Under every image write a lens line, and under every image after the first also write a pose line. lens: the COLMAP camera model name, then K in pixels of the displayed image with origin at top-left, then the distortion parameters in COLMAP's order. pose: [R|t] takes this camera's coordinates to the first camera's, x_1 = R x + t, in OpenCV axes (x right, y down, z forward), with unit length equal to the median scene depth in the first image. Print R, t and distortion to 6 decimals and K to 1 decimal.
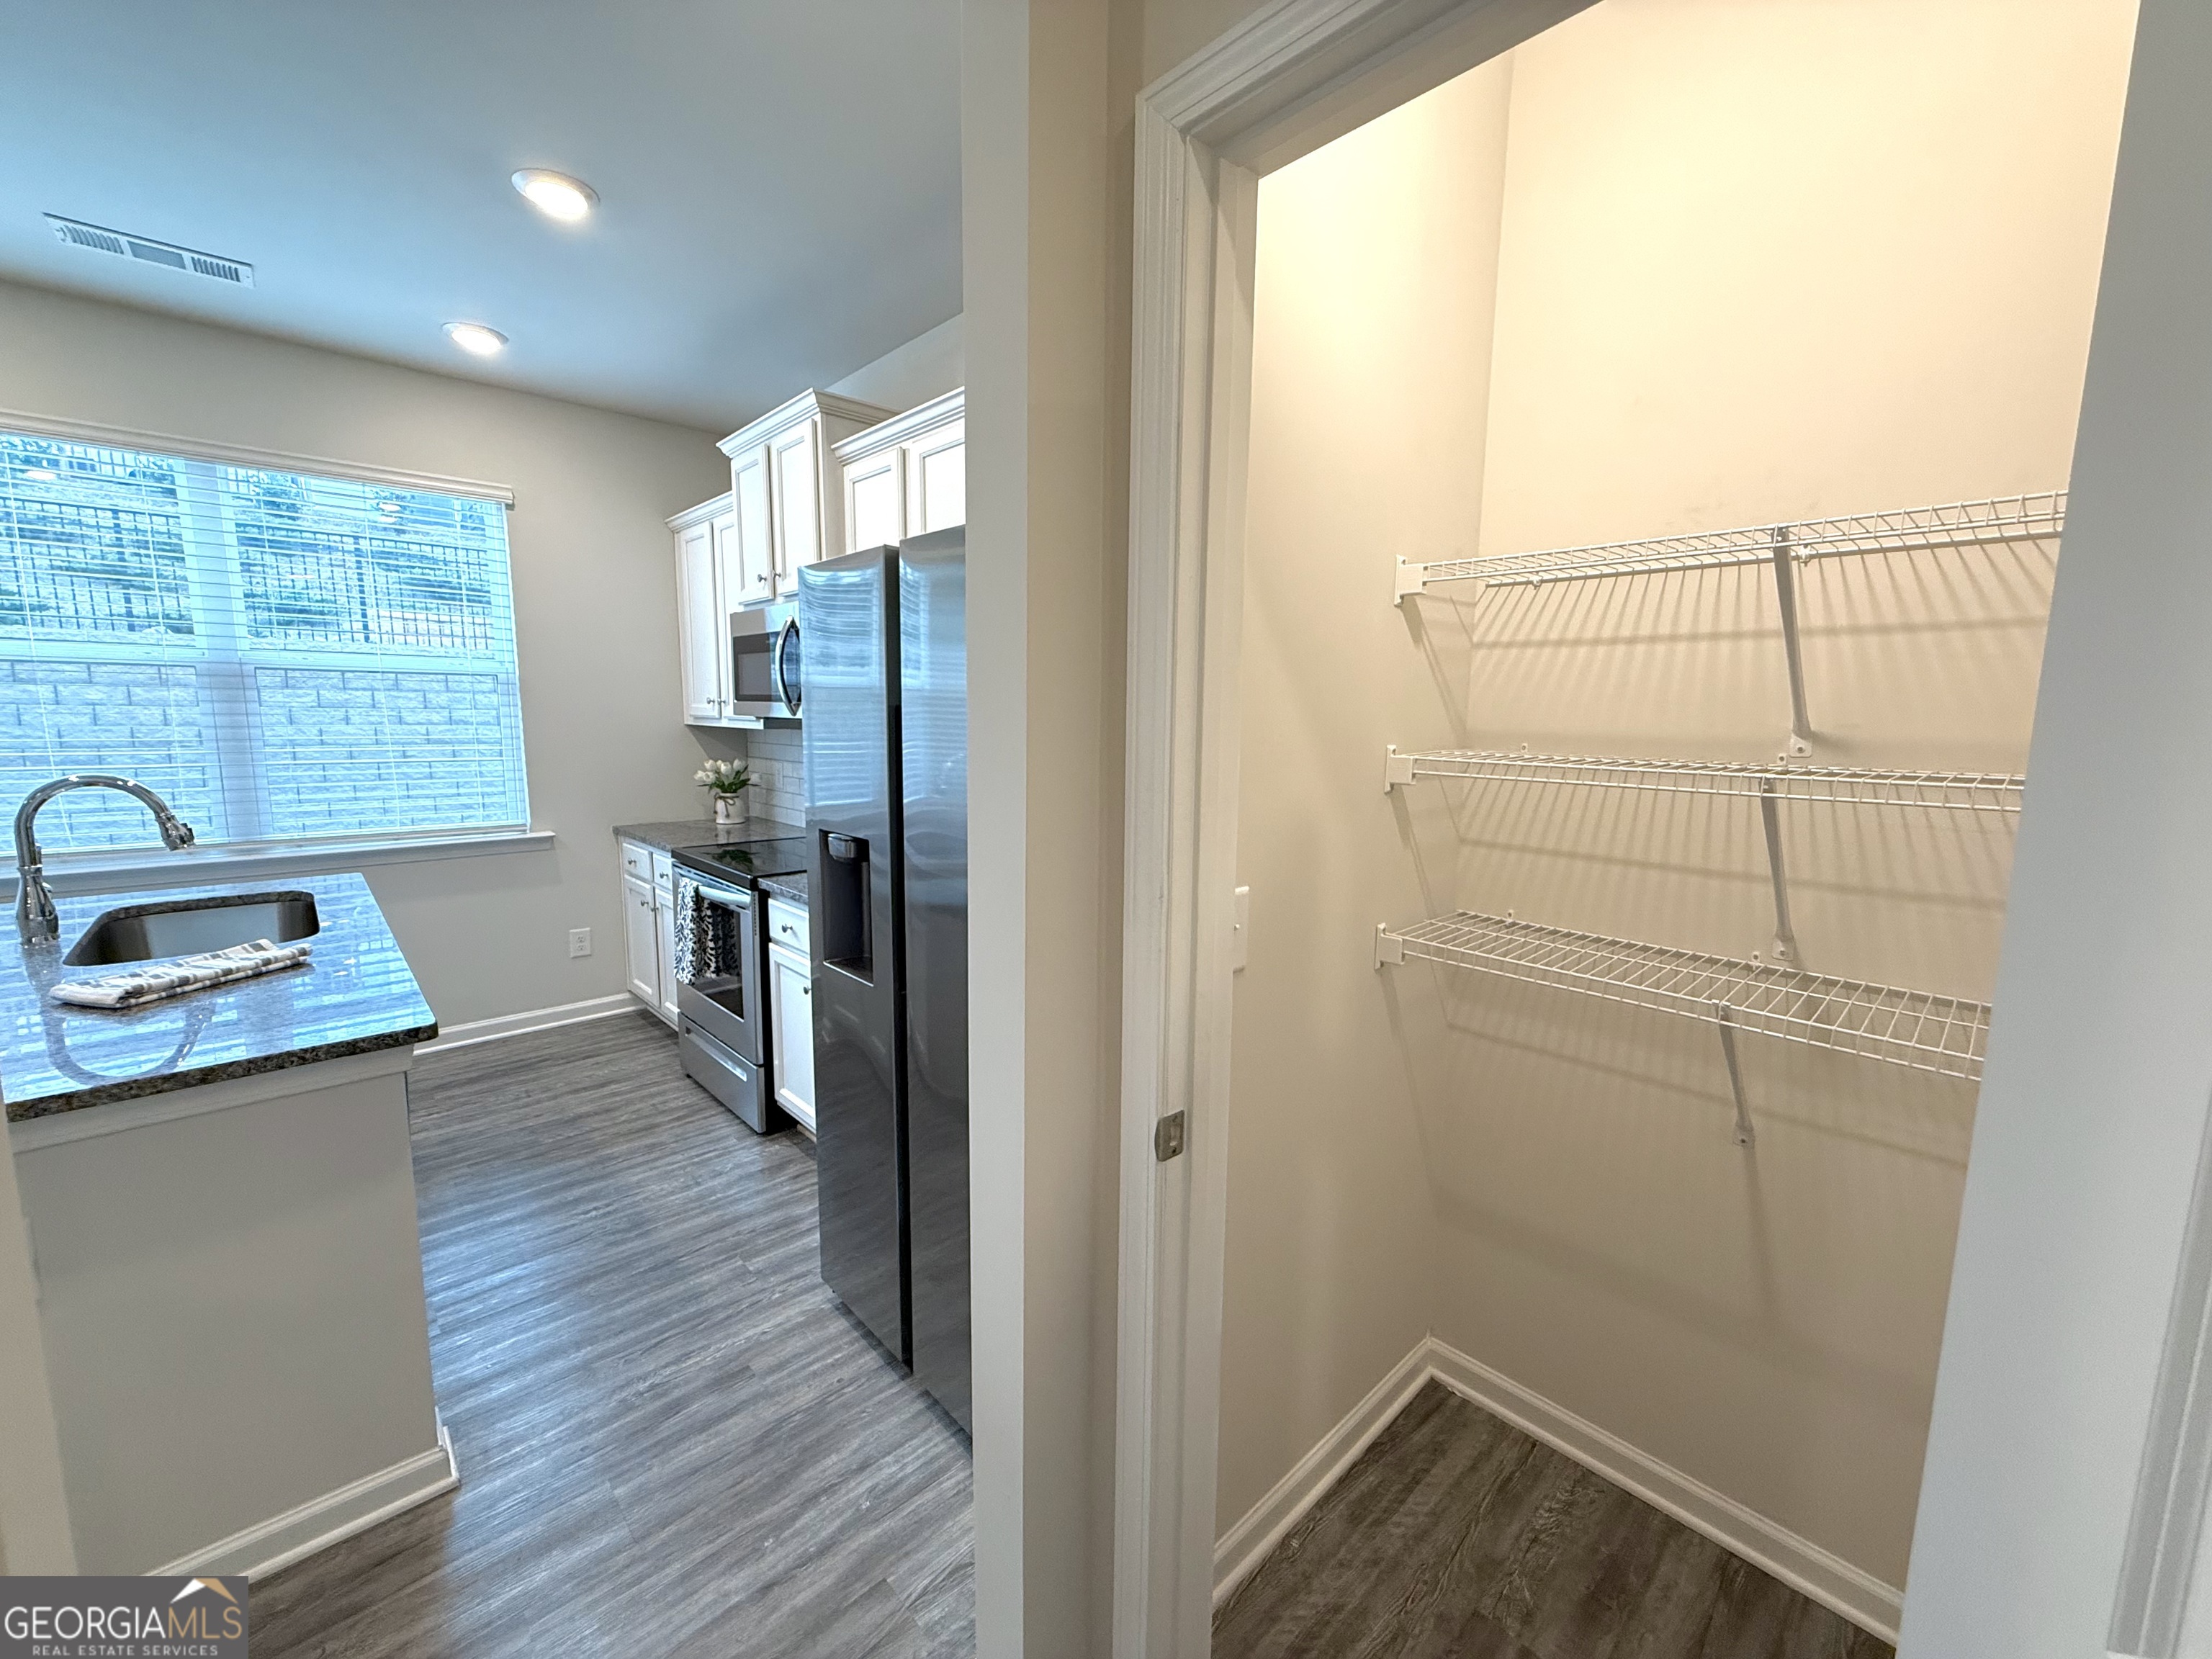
lens RADIAL K [[881.3, 0, 1108.2], [0, 881.3, 828.8], [0, 0, 1]] dist [0.000503, -0.000347]
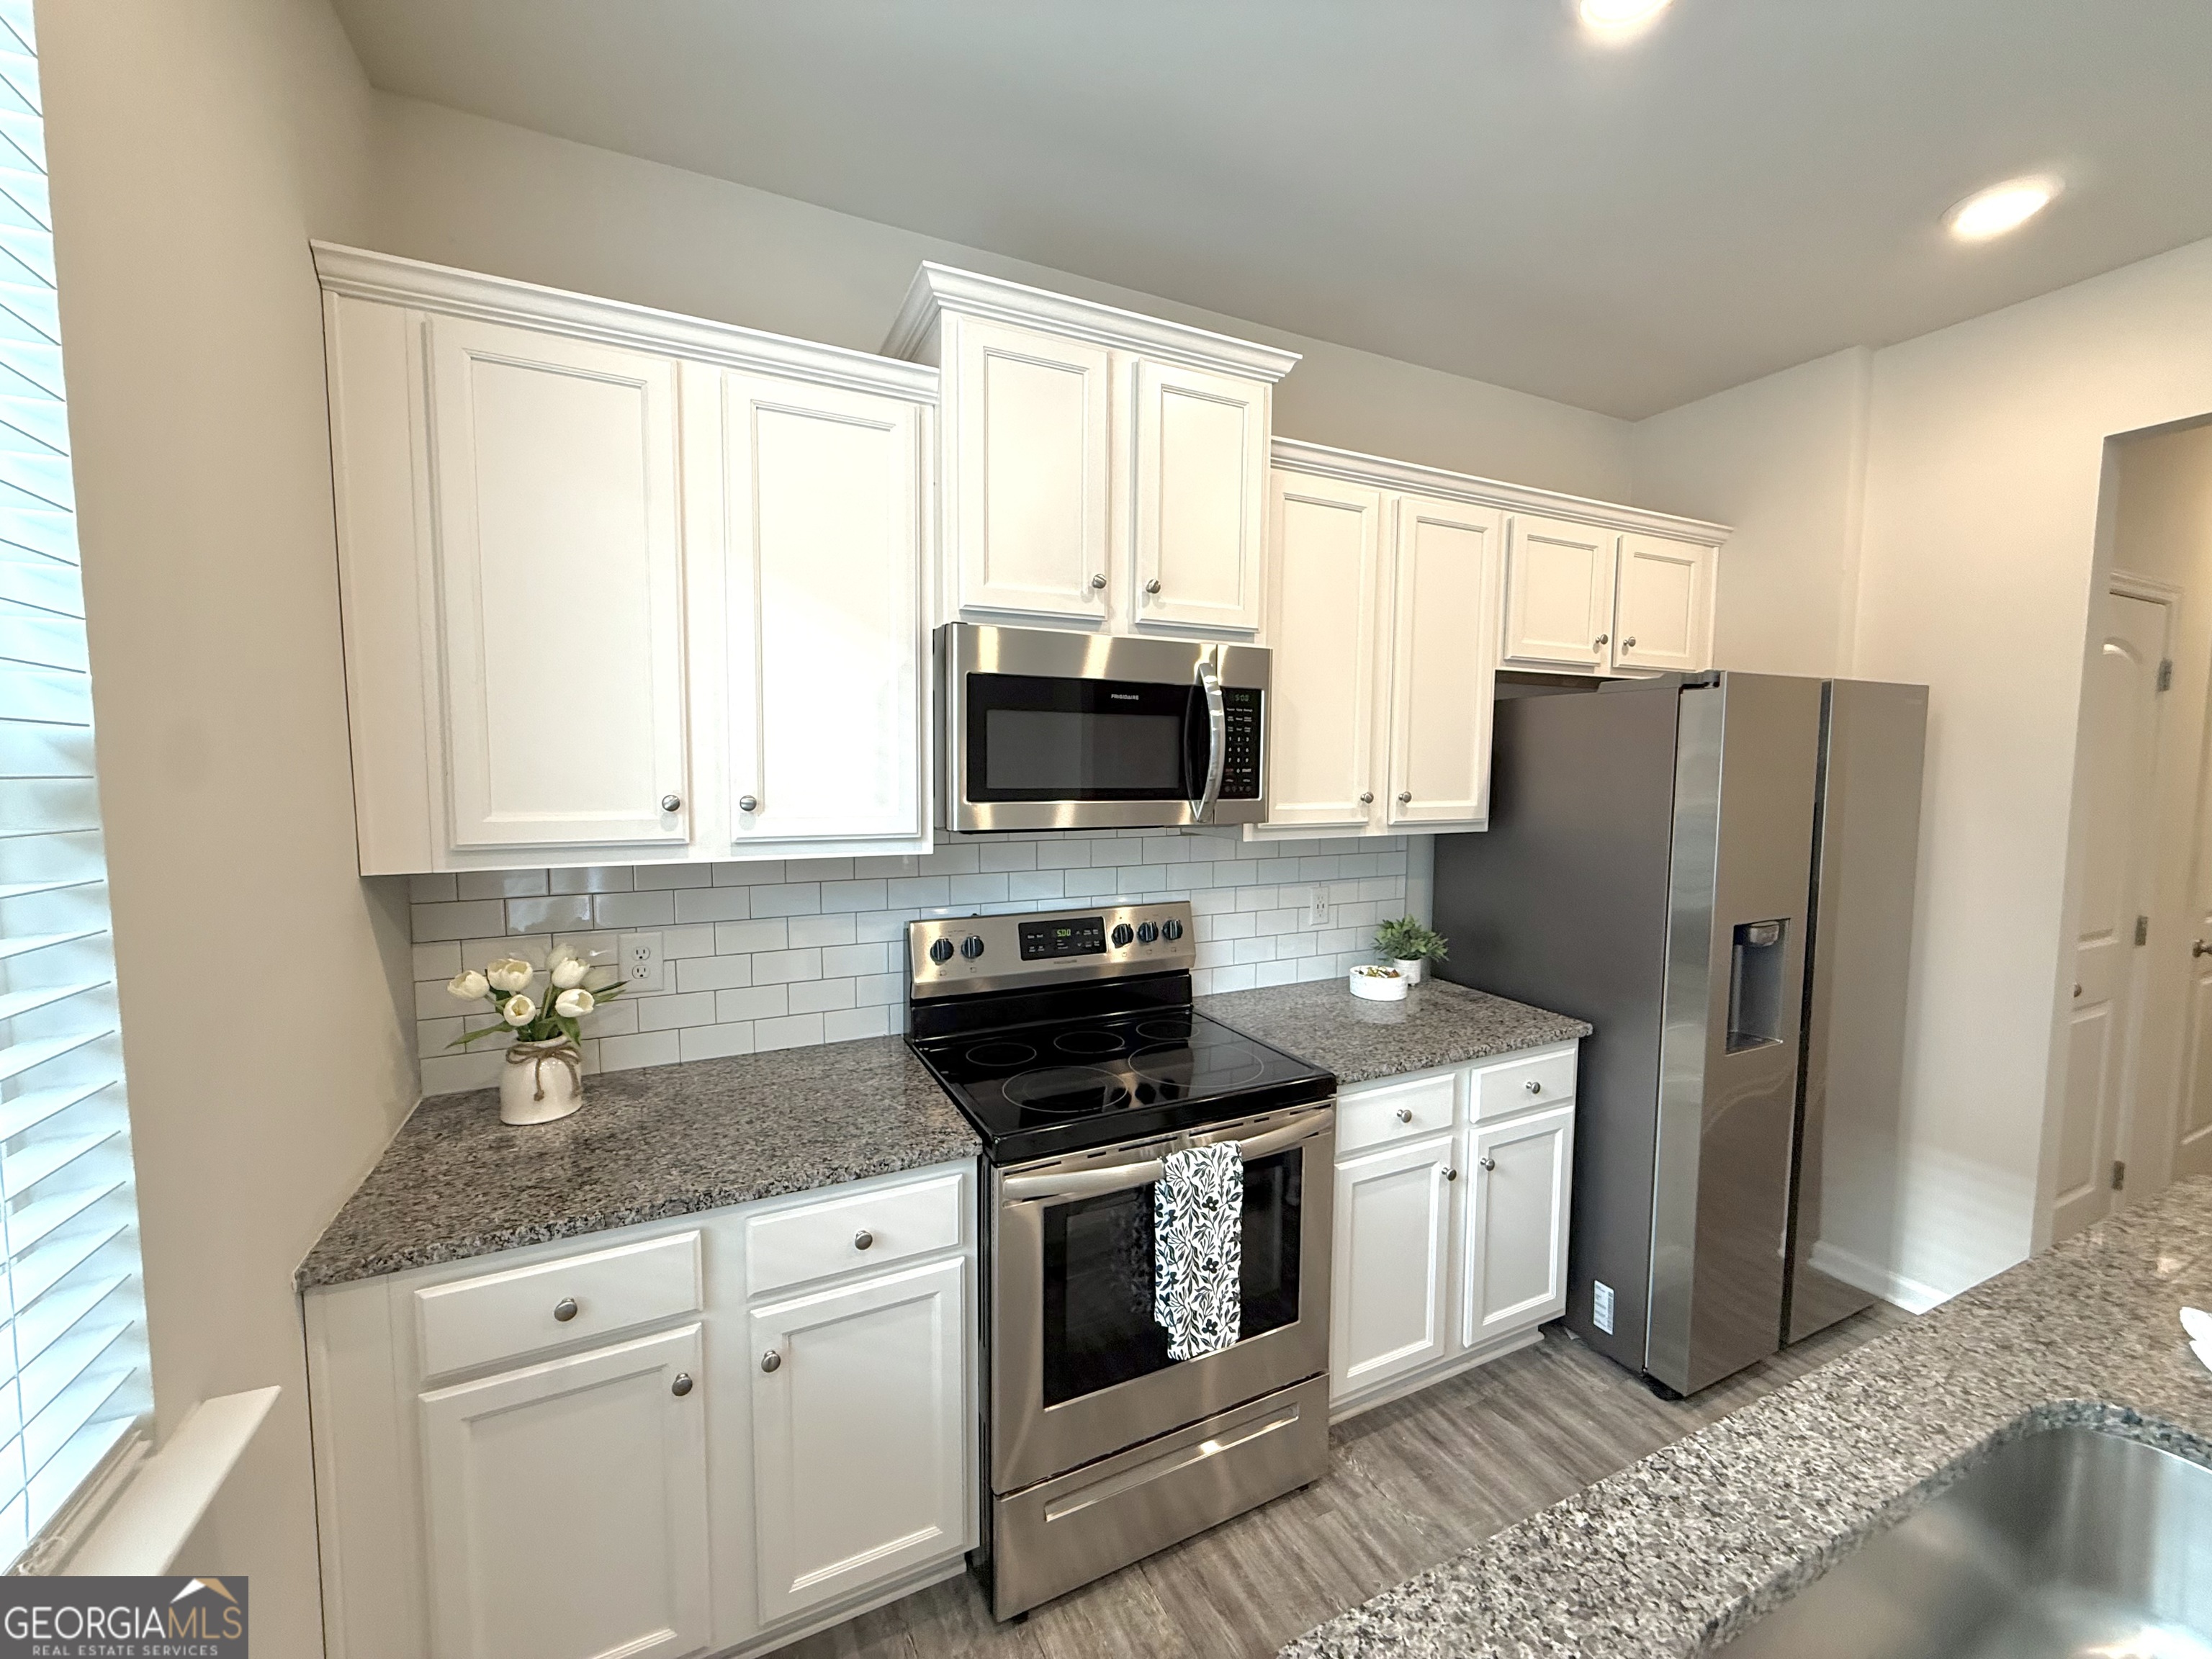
lens RADIAL K [[881.3, 0, 1108.2], [0, 881.3, 828.8], [0, 0, 1]] dist [0.000503, -0.000347]
pose [[0.305382, -0.084240, 0.948497, -1.009670], [0.124516, 0.991059, 0.047930, -0.167792], [-0.944054, 0.103466, 0.313141, 0.903215]]
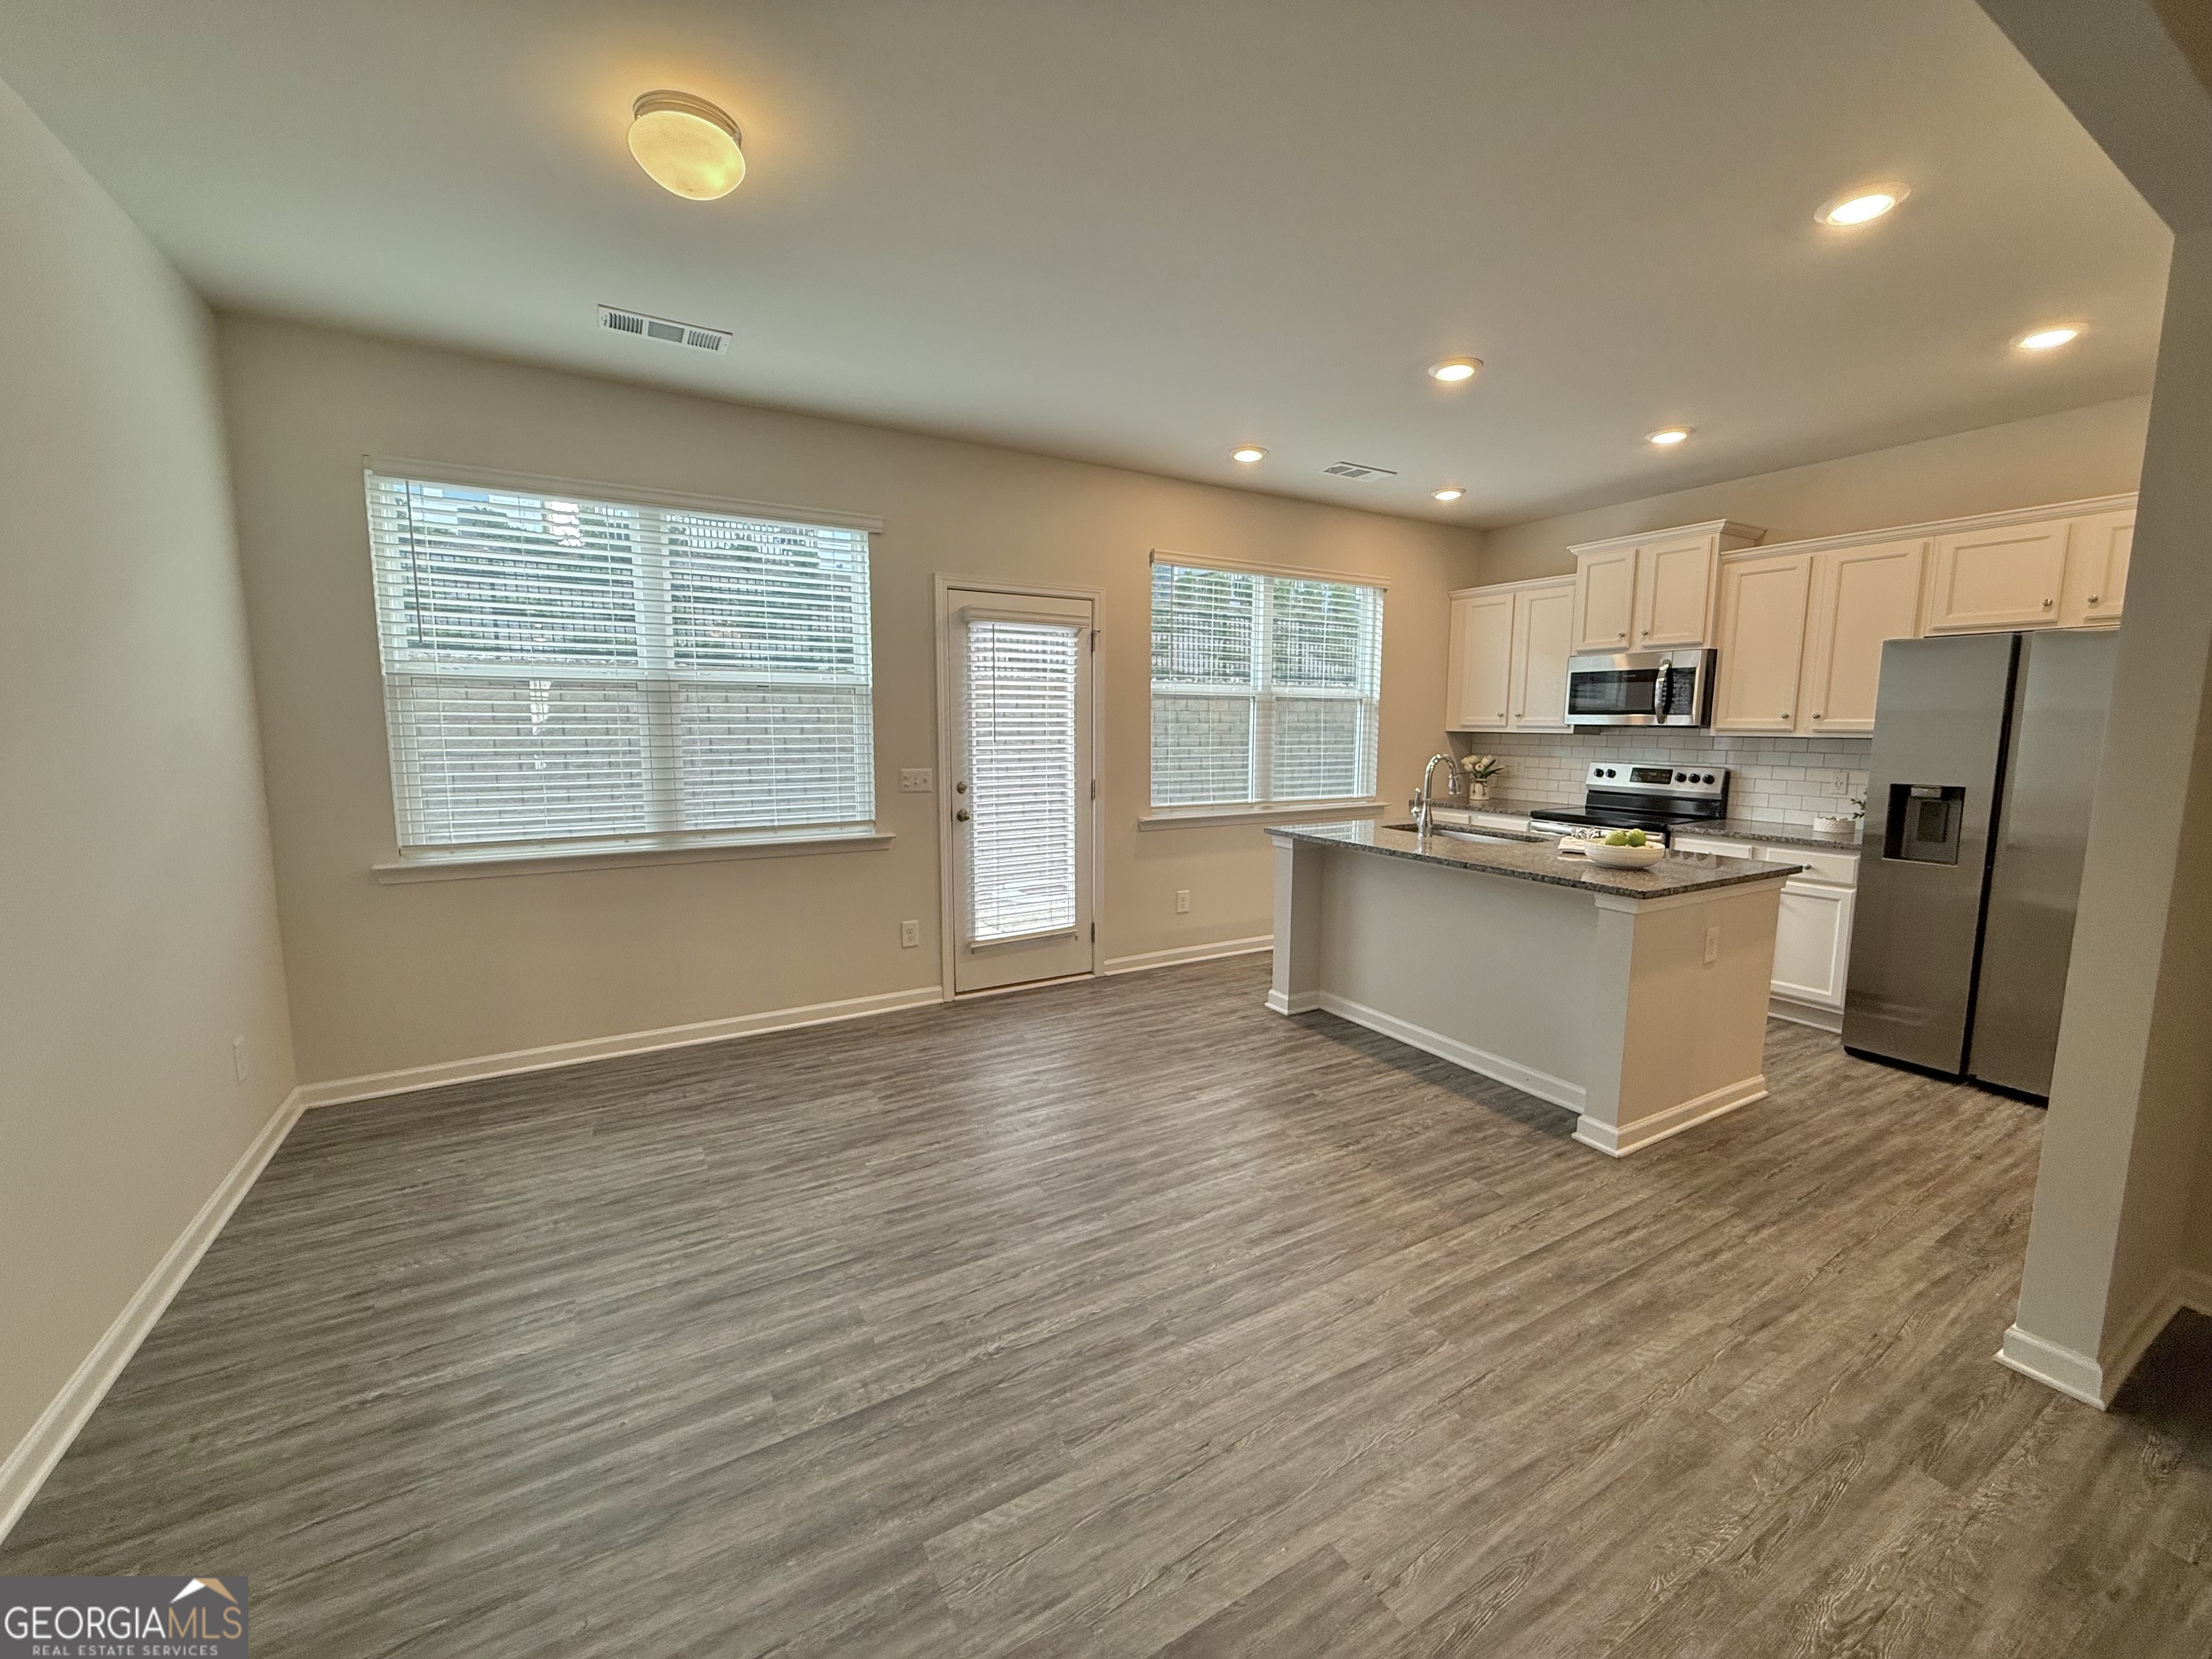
lens RADIAL K [[872.0, 0, 1112.5], [0, 872.0, 824.8], [0, 0, 1]] dist [-0.000566, -0.000175]
pose [[0.975043, 0.018407, -0.221251, -0.992825], [-0.022157, 0.999650, -0.014480, 0.097918], [0.220907, 0.019021, 0.975109, -0.737538]]
